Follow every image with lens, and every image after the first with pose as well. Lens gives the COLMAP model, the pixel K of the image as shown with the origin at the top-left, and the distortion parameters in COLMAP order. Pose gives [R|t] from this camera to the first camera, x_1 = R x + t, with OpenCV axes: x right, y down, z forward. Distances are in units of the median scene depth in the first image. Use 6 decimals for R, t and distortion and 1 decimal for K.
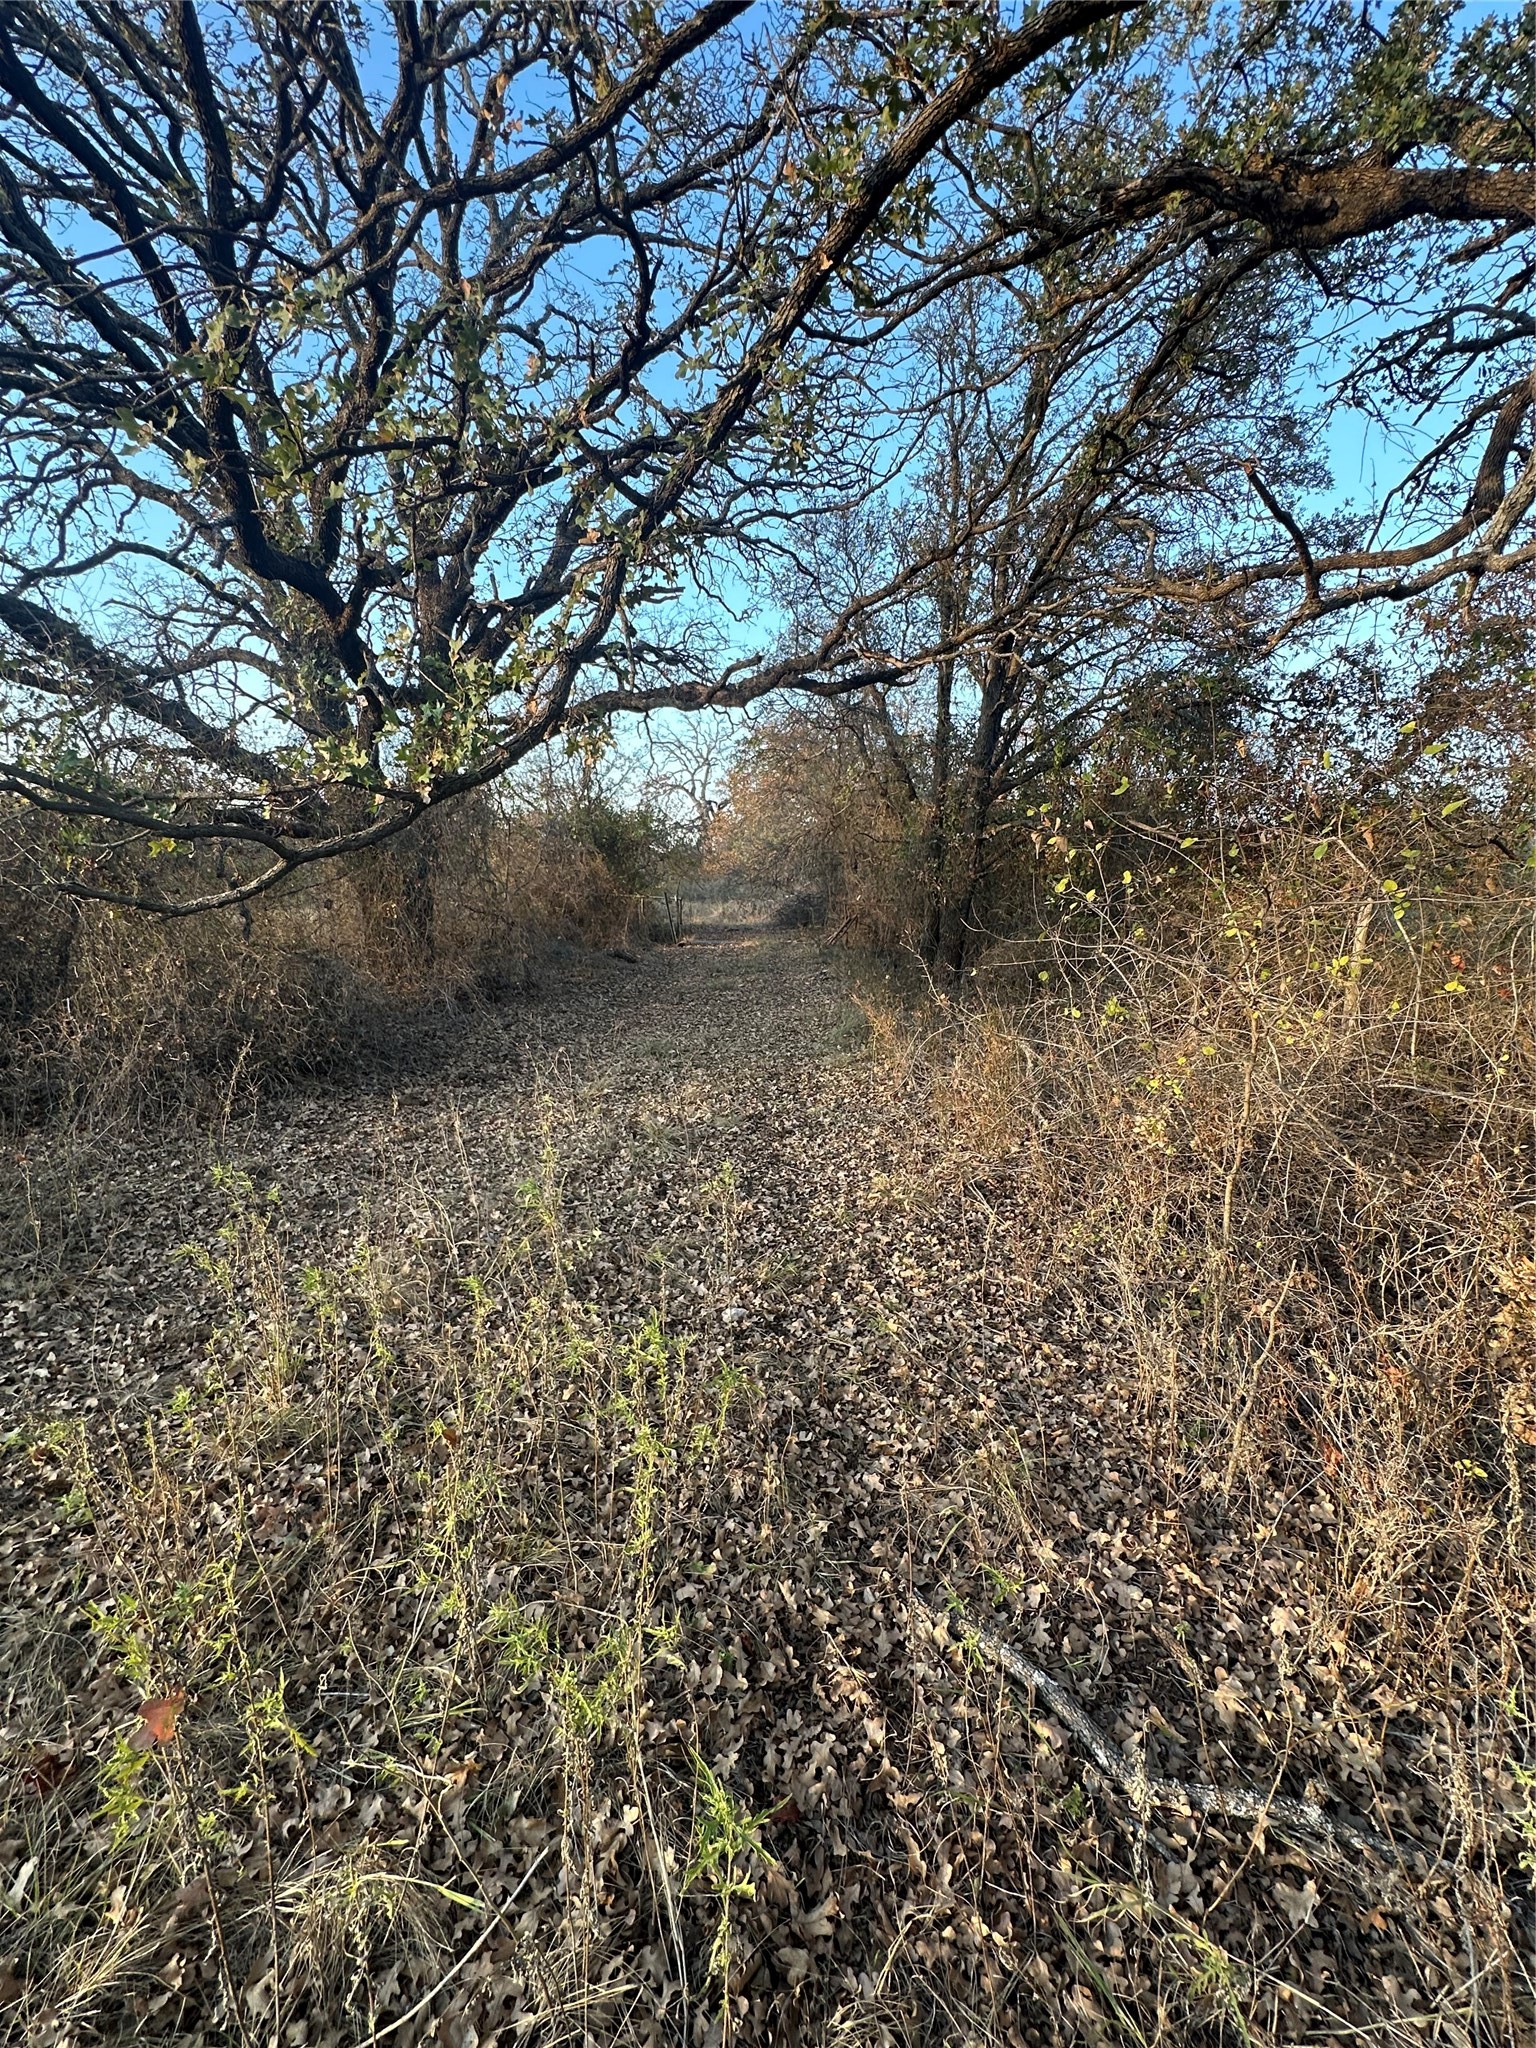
lens RADIAL K [[905.0, 0, 768.0], [0, 905.0, 1024.0], [0, 0, 1]] dist [-0.001246, 0.000876]
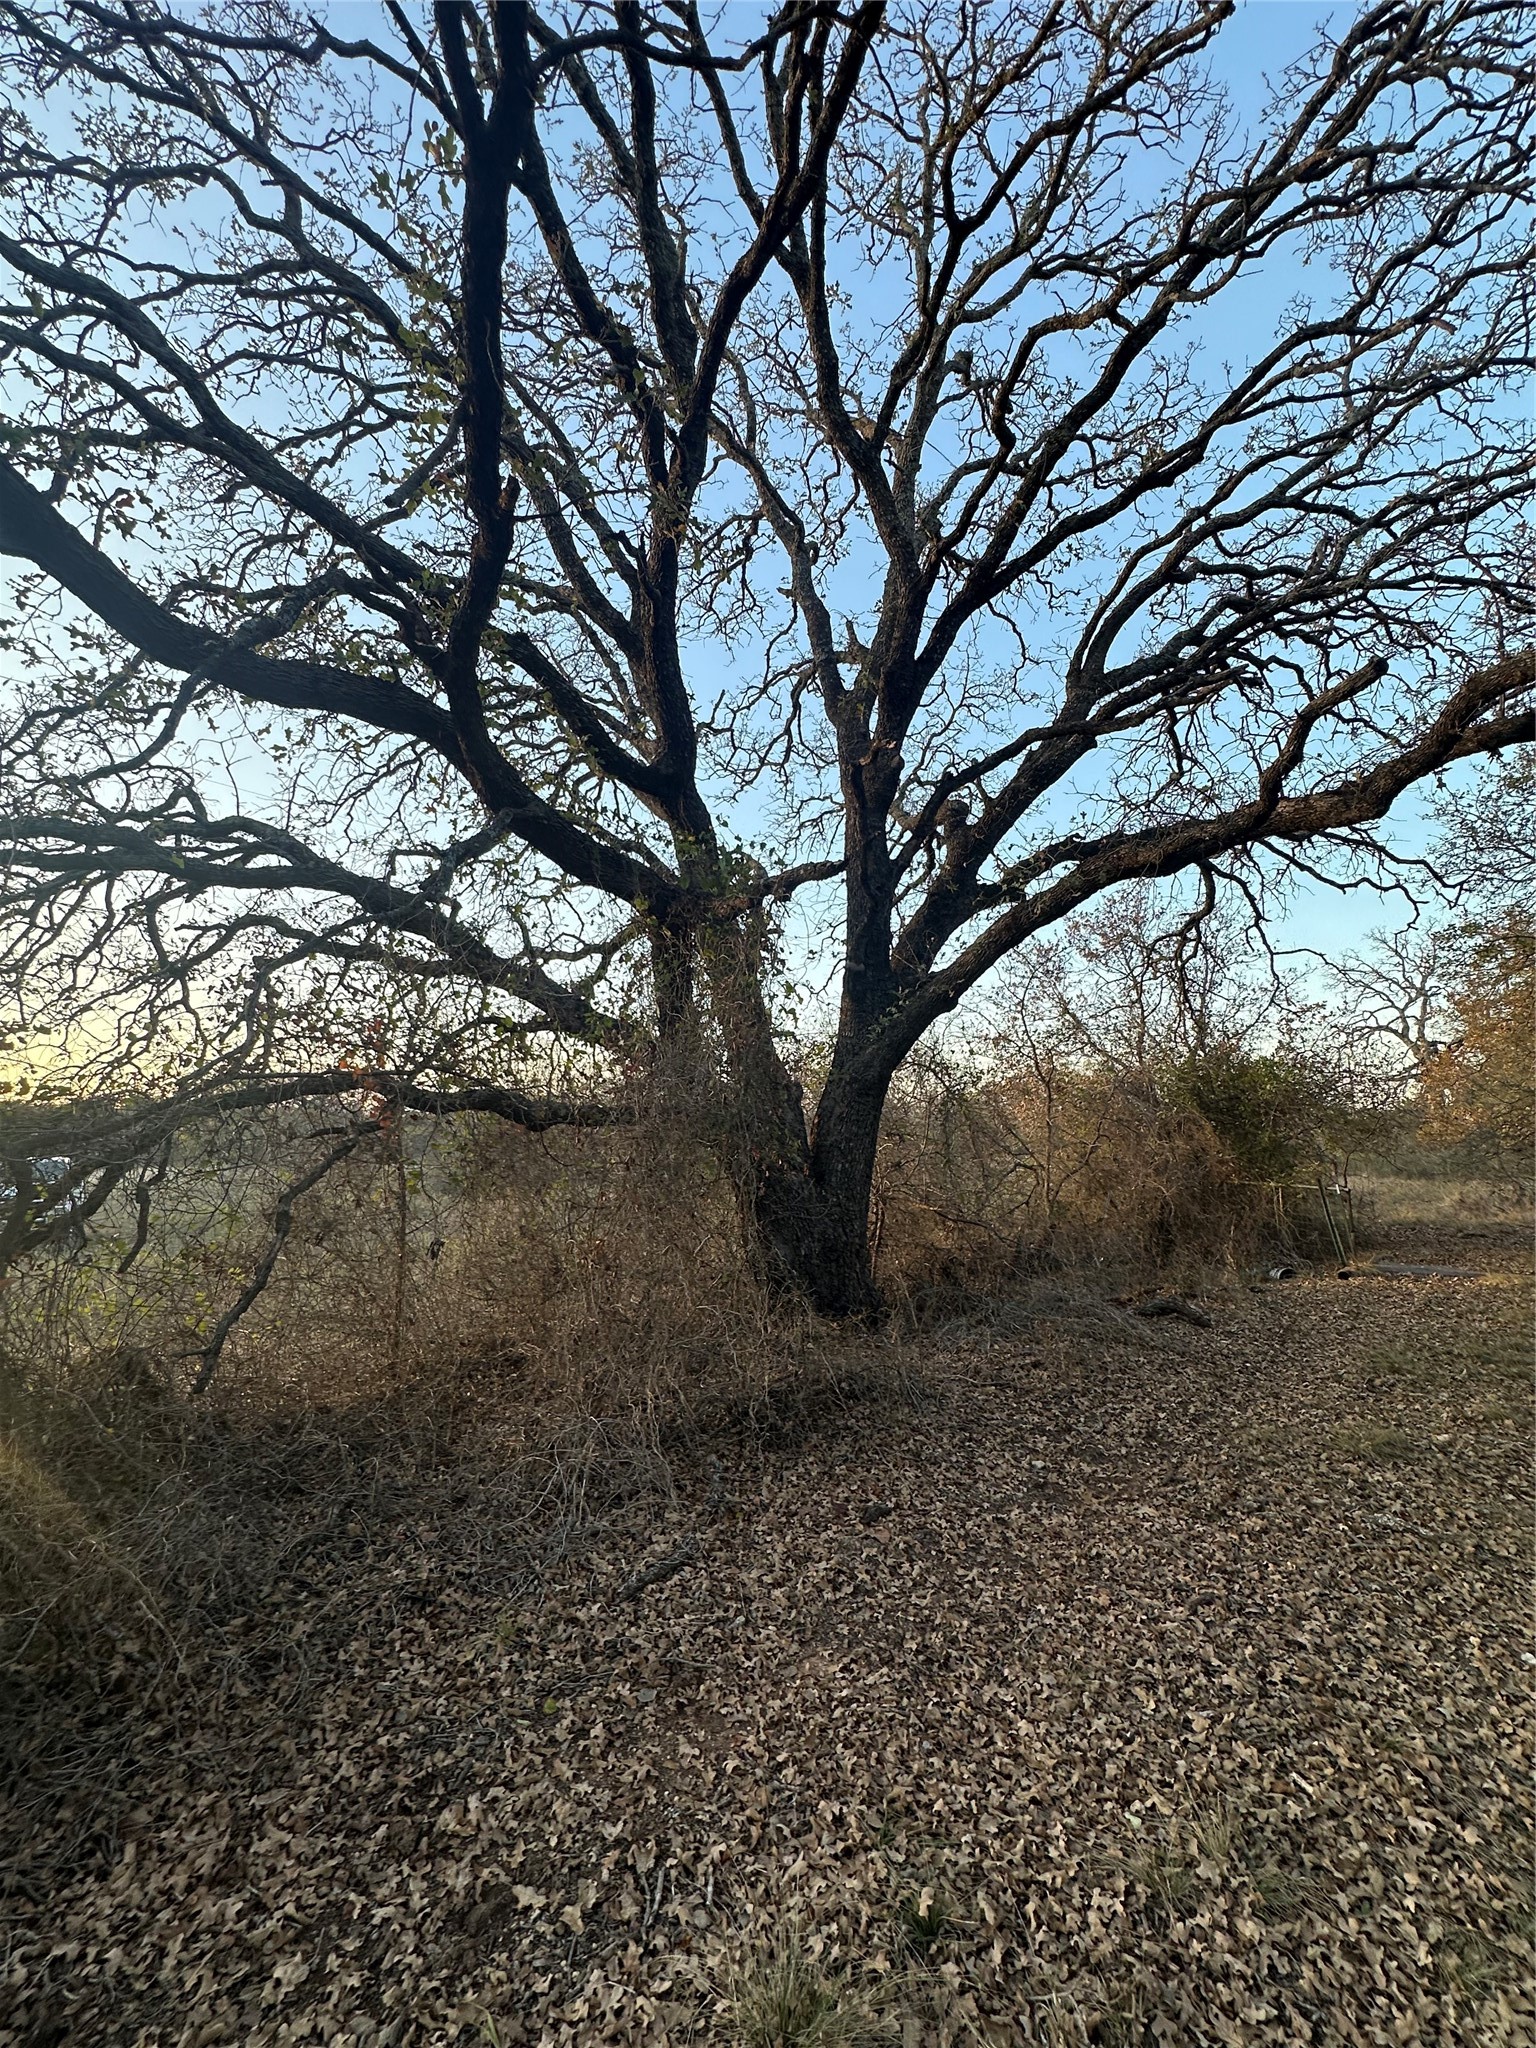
lens RADIAL K [[905.0, 0, 768.0], [0, 905.0, 1024.0], [0, 0, 1]] dist [-0.001246, 0.000876]
pose [[0.754932, -0.118135, -0.645076, 0.004995], [-0.076586, 0.961030, -0.265625, -0.018894], [0.651316, 0.249932, 0.716464, 0.099225]]
